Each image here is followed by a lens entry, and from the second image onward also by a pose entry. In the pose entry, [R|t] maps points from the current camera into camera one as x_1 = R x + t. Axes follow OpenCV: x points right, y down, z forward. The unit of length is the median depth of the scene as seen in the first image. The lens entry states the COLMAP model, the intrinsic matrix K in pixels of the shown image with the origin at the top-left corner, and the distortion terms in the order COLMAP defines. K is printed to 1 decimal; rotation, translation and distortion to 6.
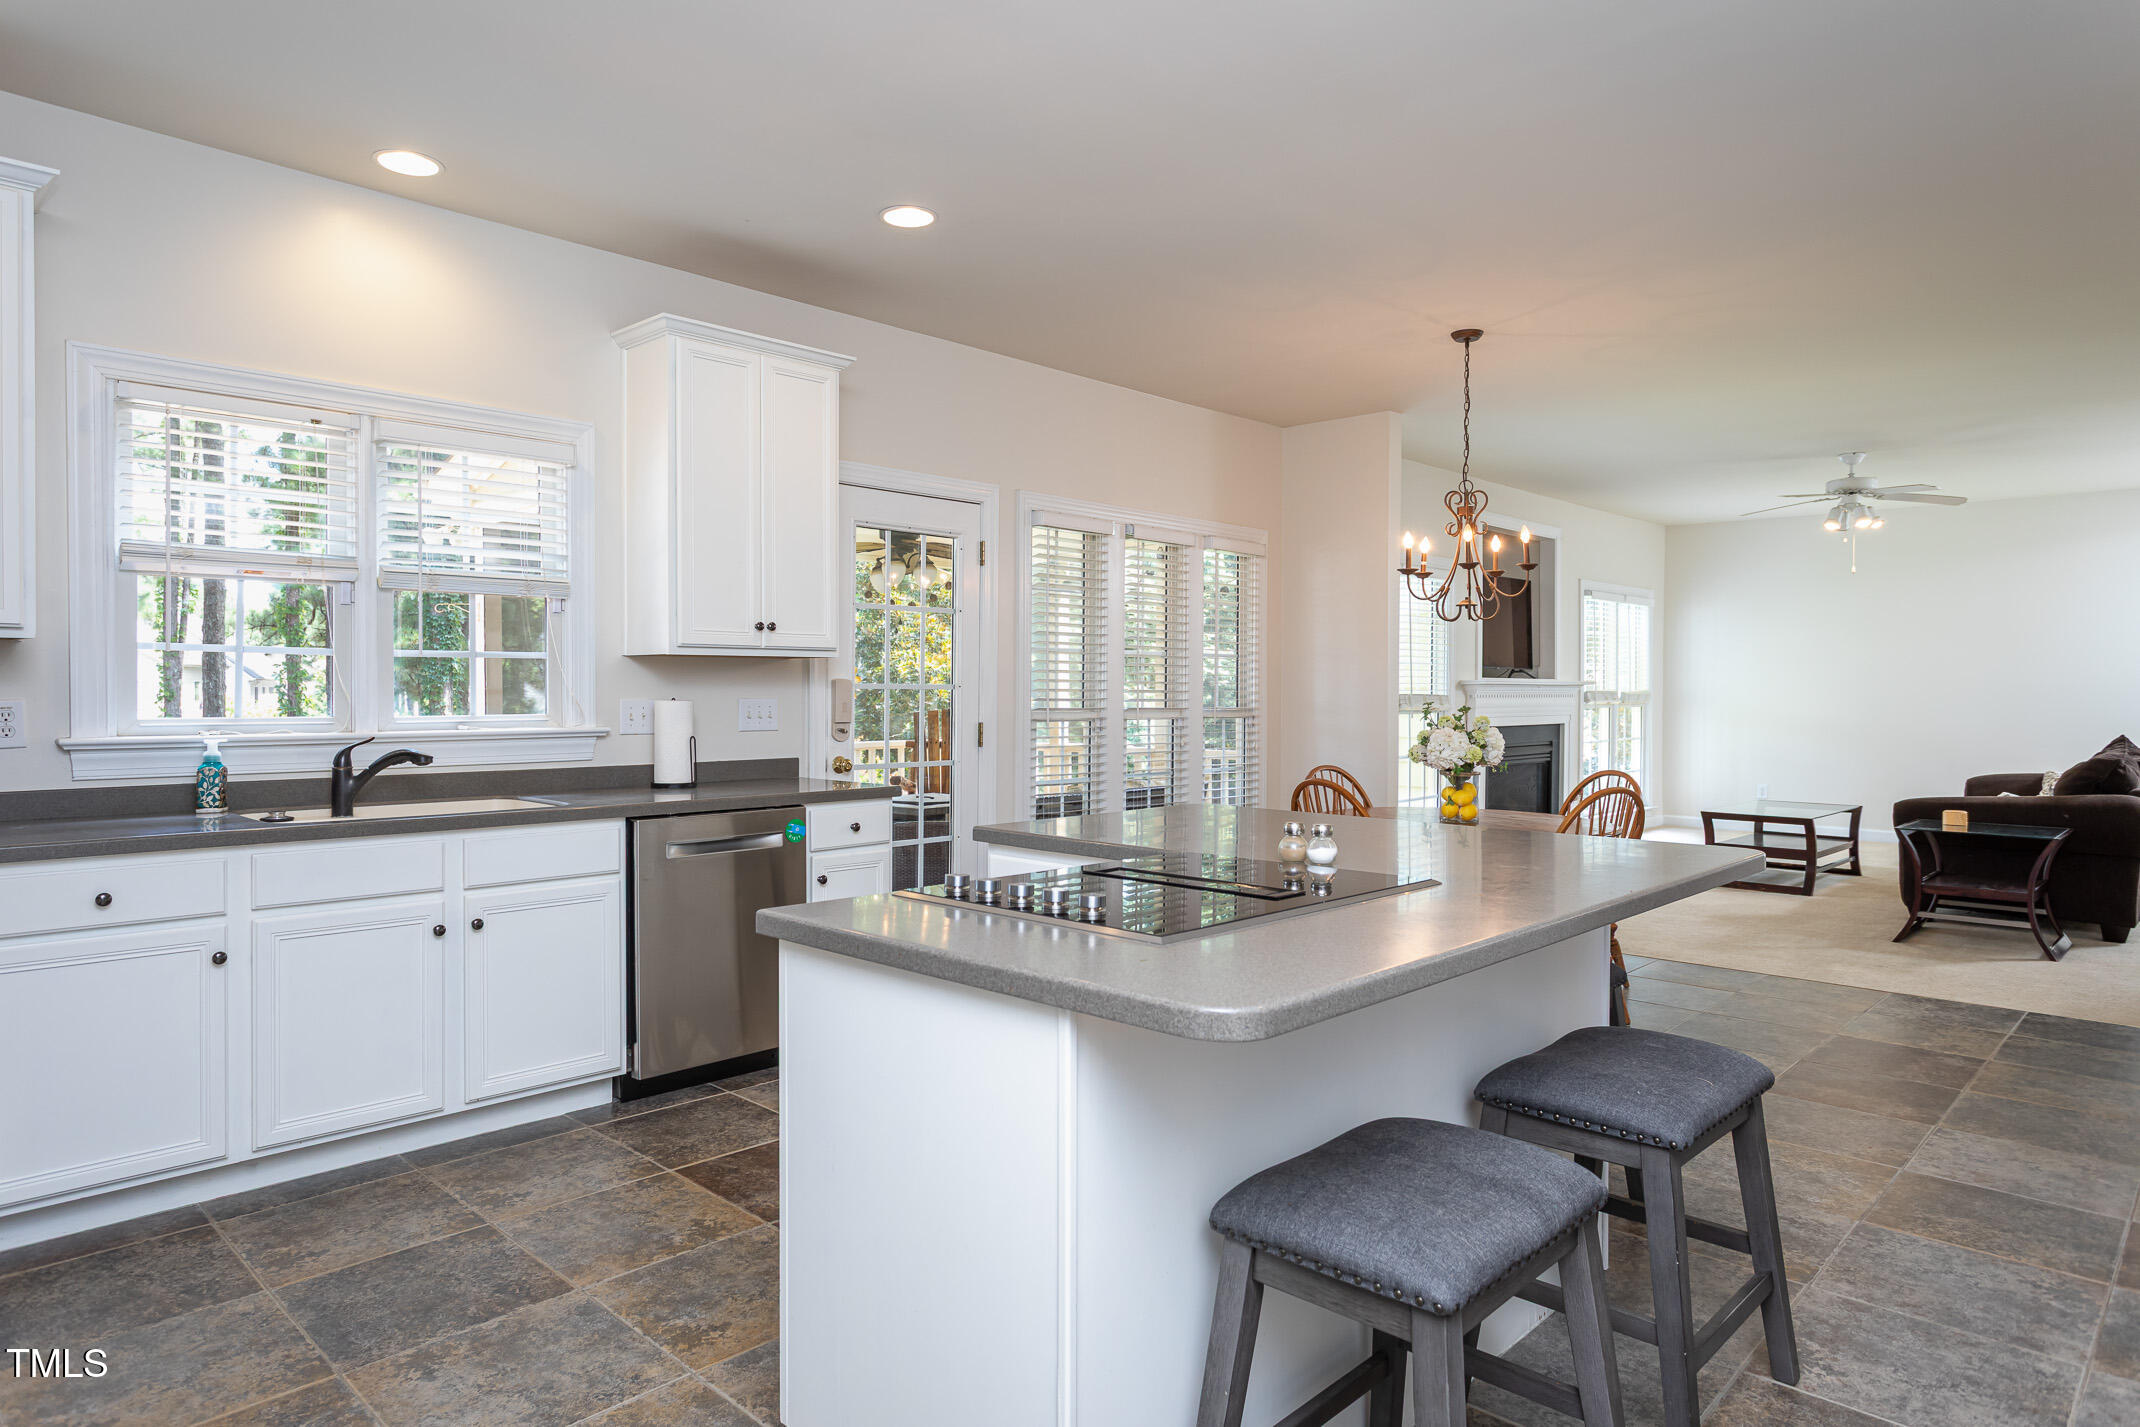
lens RADIAL K [[1260.5, 0, 1069.8], [0, 1260.5, 711.4], [0, 0, 1]] dist [0.002677, 0.000478]
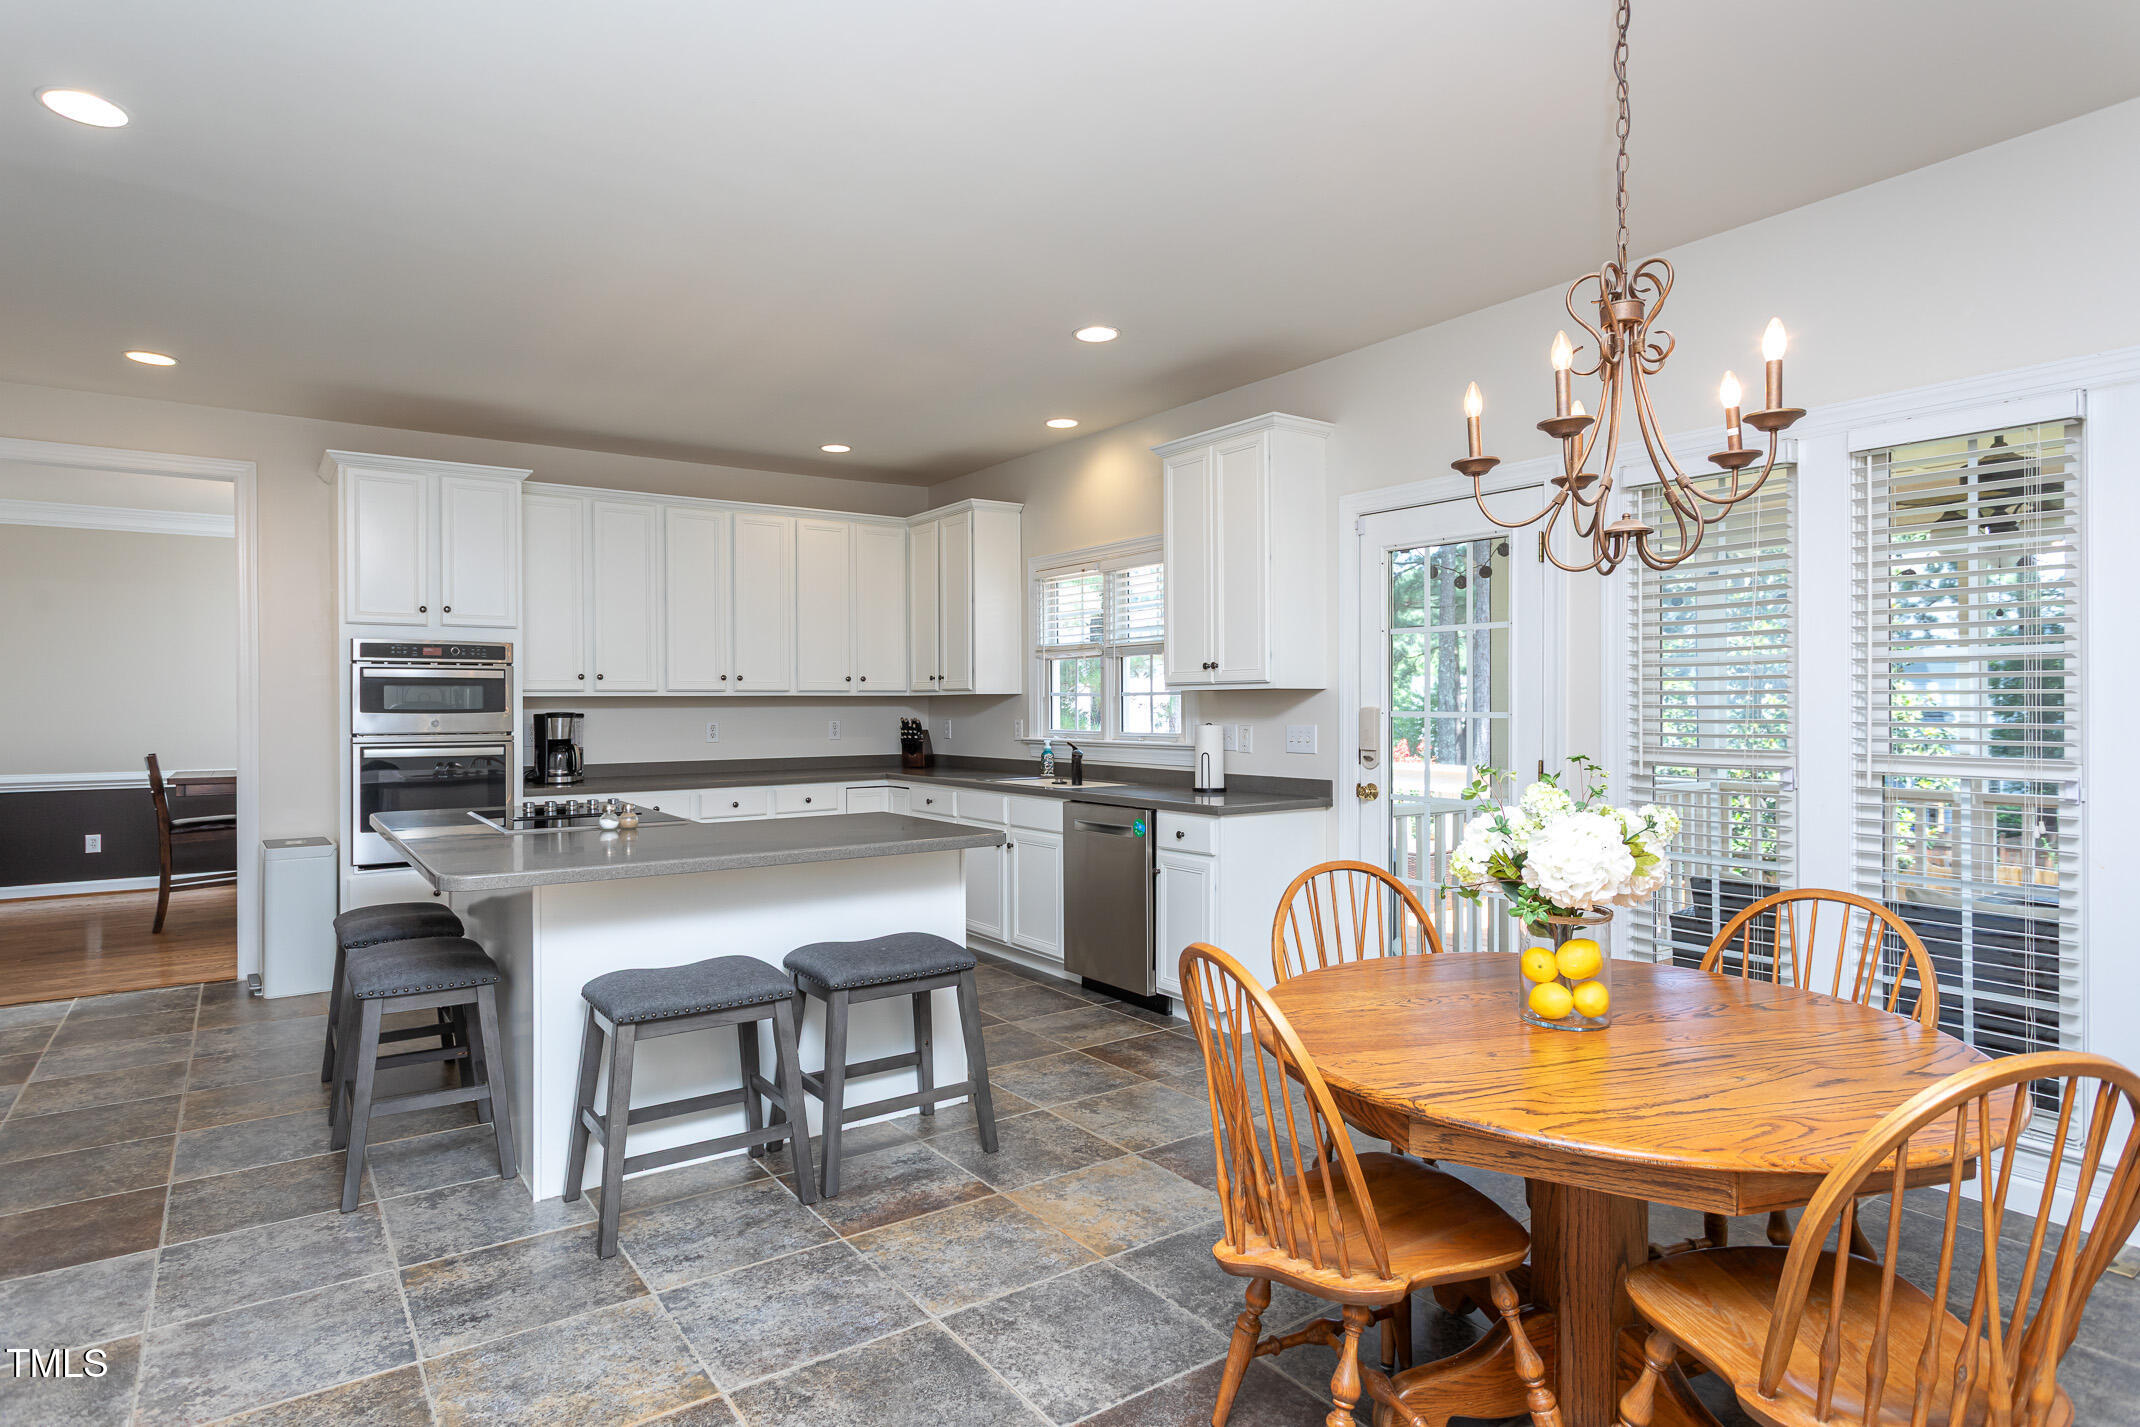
lens RADIAL K [[1175.6, 0, 1070.9], [0, 1175.6, 705.4], [0, 0, 1]] dist [-0.006103, 0.002794]
pose [[-0.194773, -0.001715, -0.980847, 1.078097], [-0.012771, 0.999918, 0.000788, -0.033099], [0.980765, 0.012680, -0.194779, 1.294429]]
